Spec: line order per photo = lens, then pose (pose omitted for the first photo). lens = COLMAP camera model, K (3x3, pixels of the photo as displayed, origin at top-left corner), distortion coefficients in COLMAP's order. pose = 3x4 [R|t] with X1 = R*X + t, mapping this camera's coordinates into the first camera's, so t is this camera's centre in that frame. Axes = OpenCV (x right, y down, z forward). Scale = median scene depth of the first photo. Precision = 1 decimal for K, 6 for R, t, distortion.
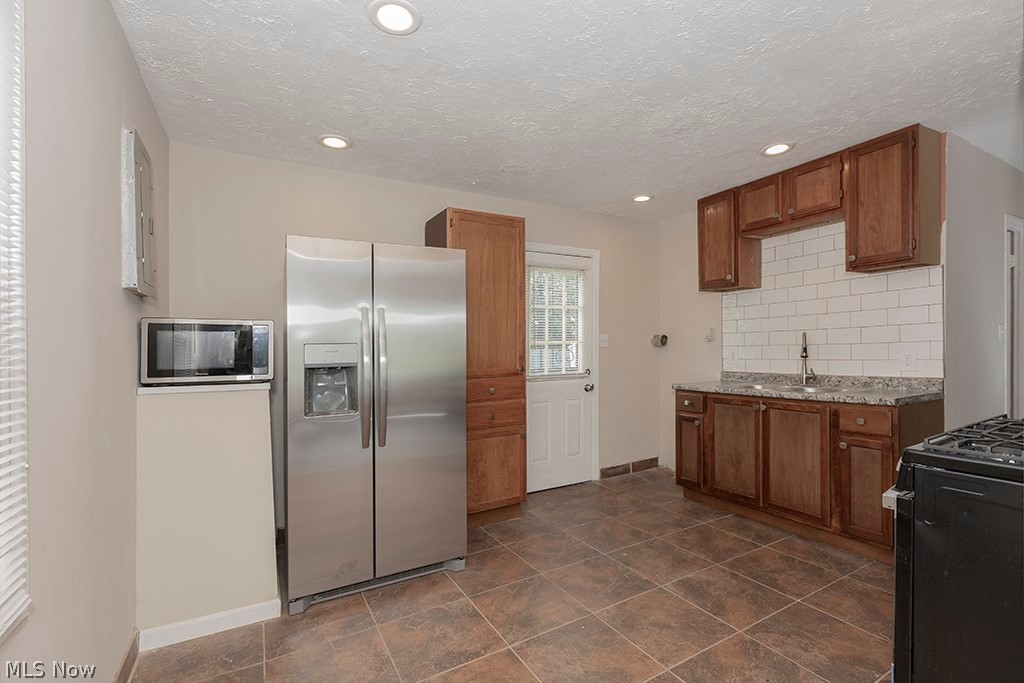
lens RADIAL K [[466.9, 0, 542.2], [0, 466.9, 366.3], [0, 0, 1]] dist [0.005621, -0.001780]
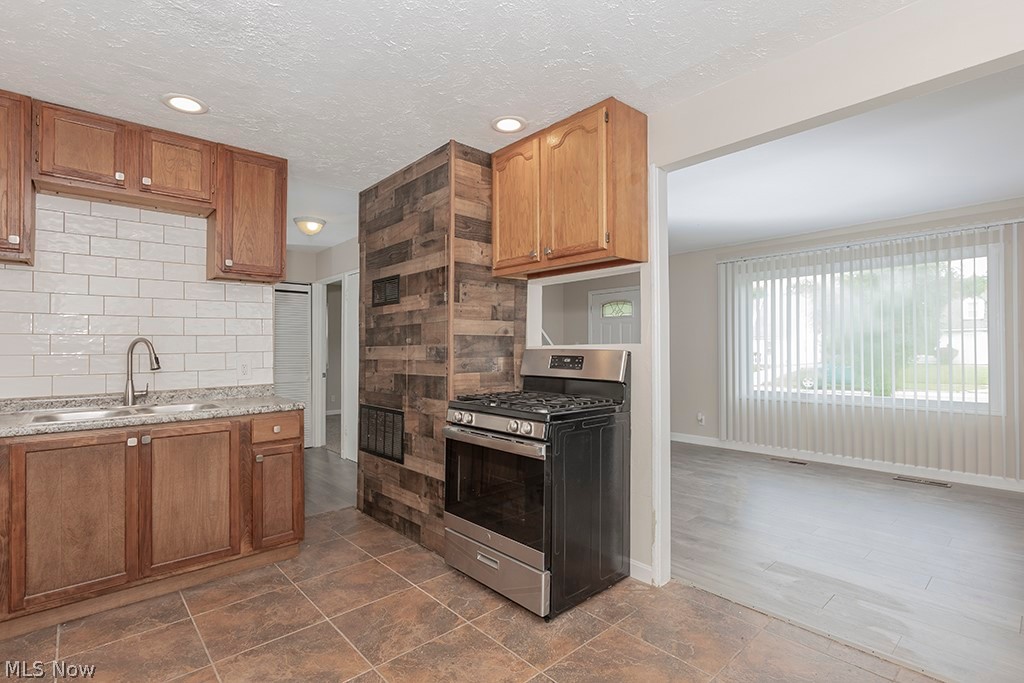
lens RADIAL K [[466.9, 0, 491.4], [0, 466.9, 364.0], [0, 0, 1]] dist [0.005621, -0.001780]
pose [[-0.147456, -0.010169, 0.989016, -0.311617], [0.045799, 0.998804, 0.017098, -0.015816], [-0.988008, 0.047817, -0.146814, 0.549286]]
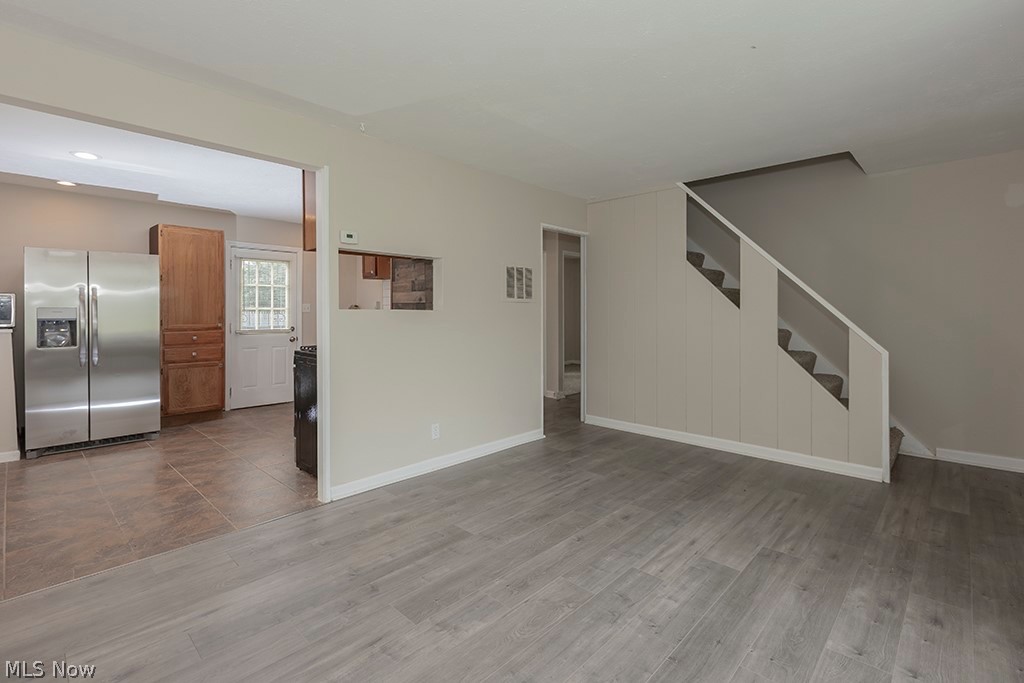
lens RADIAL K [[466.9, 0, 532.5], [0, 466.9, 325.7], [0, 0, 1]] dist [0.005621, -0.001780]
pose [[0.964408, 0.013257, 0.264086, 0.581181], [-0.011034, 0.999890, -0.009902, 0.011420], [-0.264189, 0.006636, 0.964448, -0.853552]]
